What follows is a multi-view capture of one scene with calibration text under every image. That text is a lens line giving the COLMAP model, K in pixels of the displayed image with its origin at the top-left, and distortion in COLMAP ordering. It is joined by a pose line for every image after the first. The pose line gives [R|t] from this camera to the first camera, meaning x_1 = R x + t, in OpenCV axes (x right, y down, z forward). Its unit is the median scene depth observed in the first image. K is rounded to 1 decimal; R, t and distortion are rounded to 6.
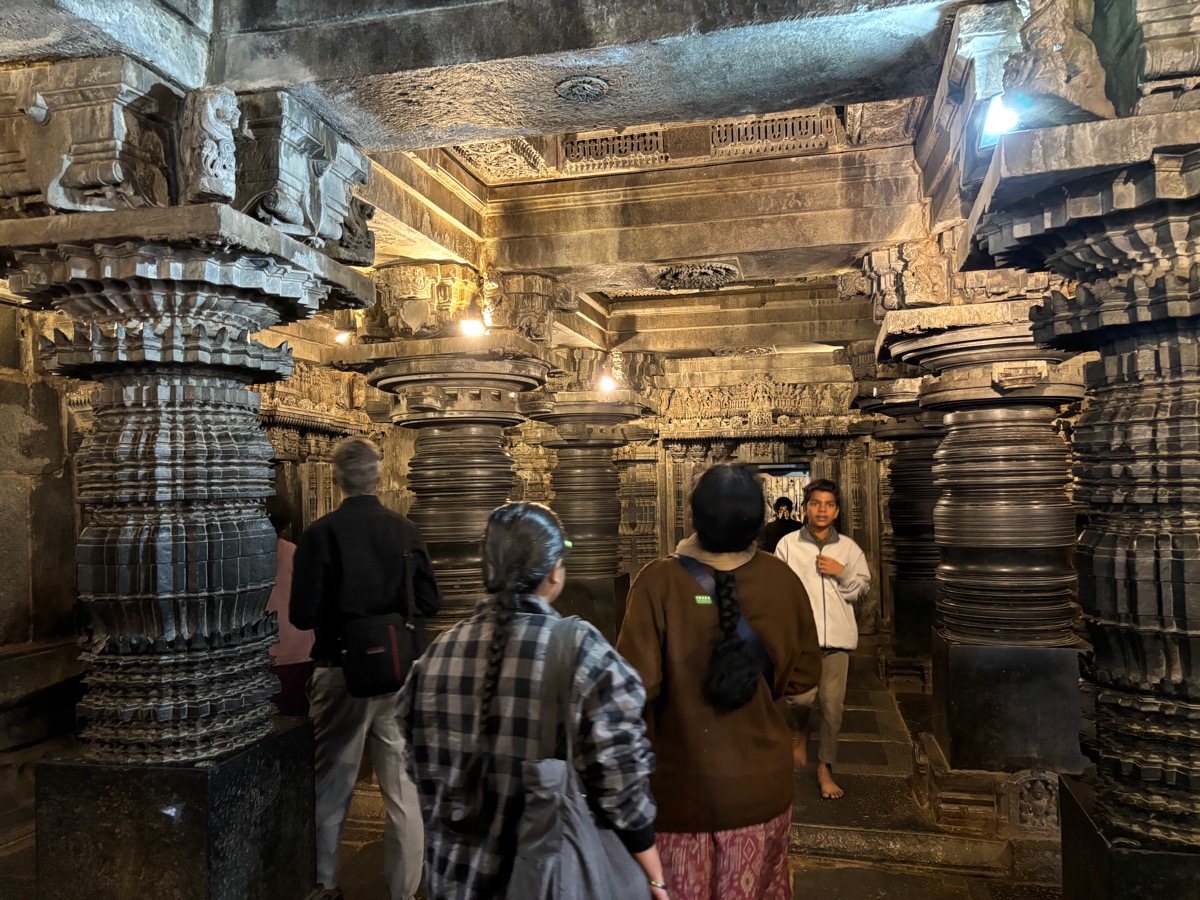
lens RADIAL K [[926.8, 0, 599.7], [0, 926.8, 464.6], [0, 0, 1]] dist [0.072332, -0.078981]
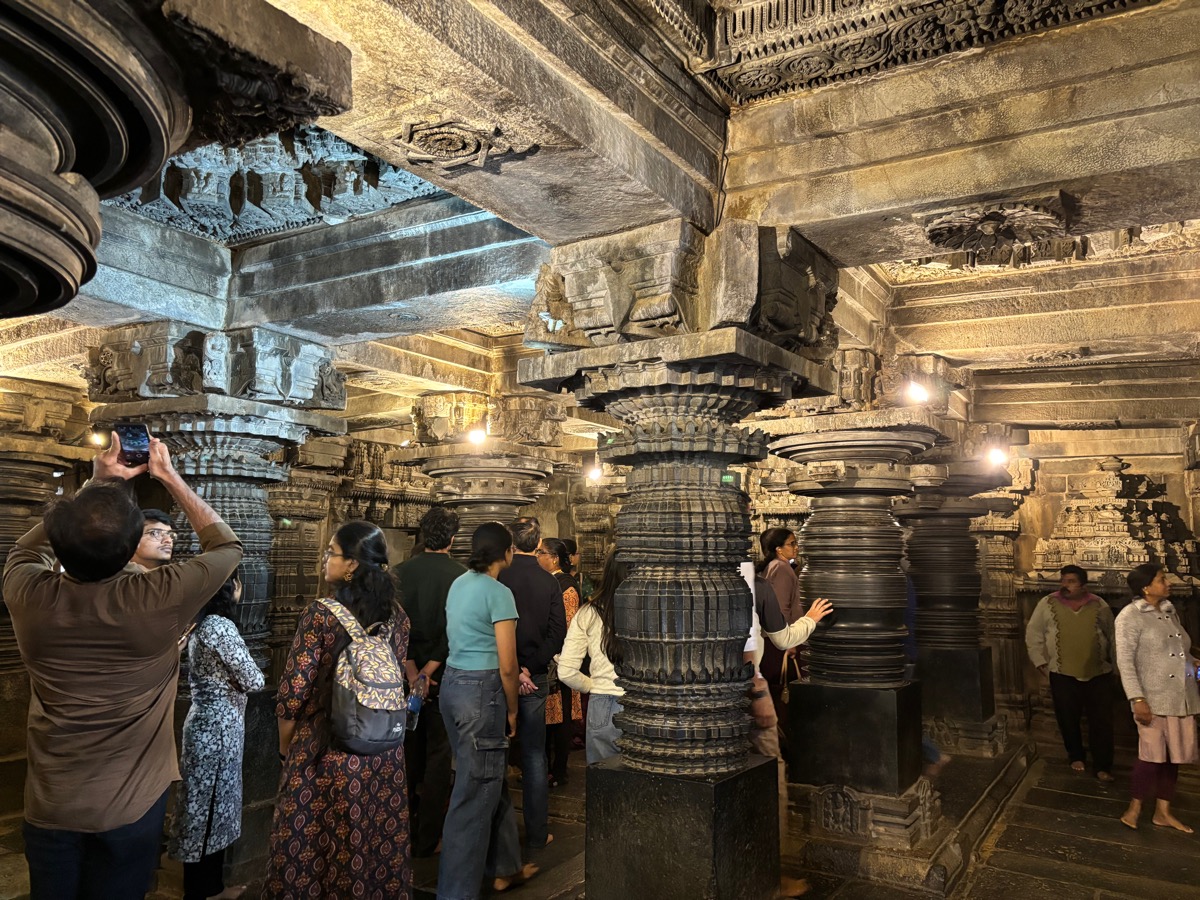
lens RADIAL K [[911.0, 0, 600.5], [0, 911.0, 452.5], [0, 0, 1]] dist [0.032824, -0.025135]
pose [[0.953207, -0.009001, -0.302185, 0.771582], [-0.017599, 0.996210, -0.085187, -0.012760], [0.301807, 0.086519, 0.949435, -0.433263]]
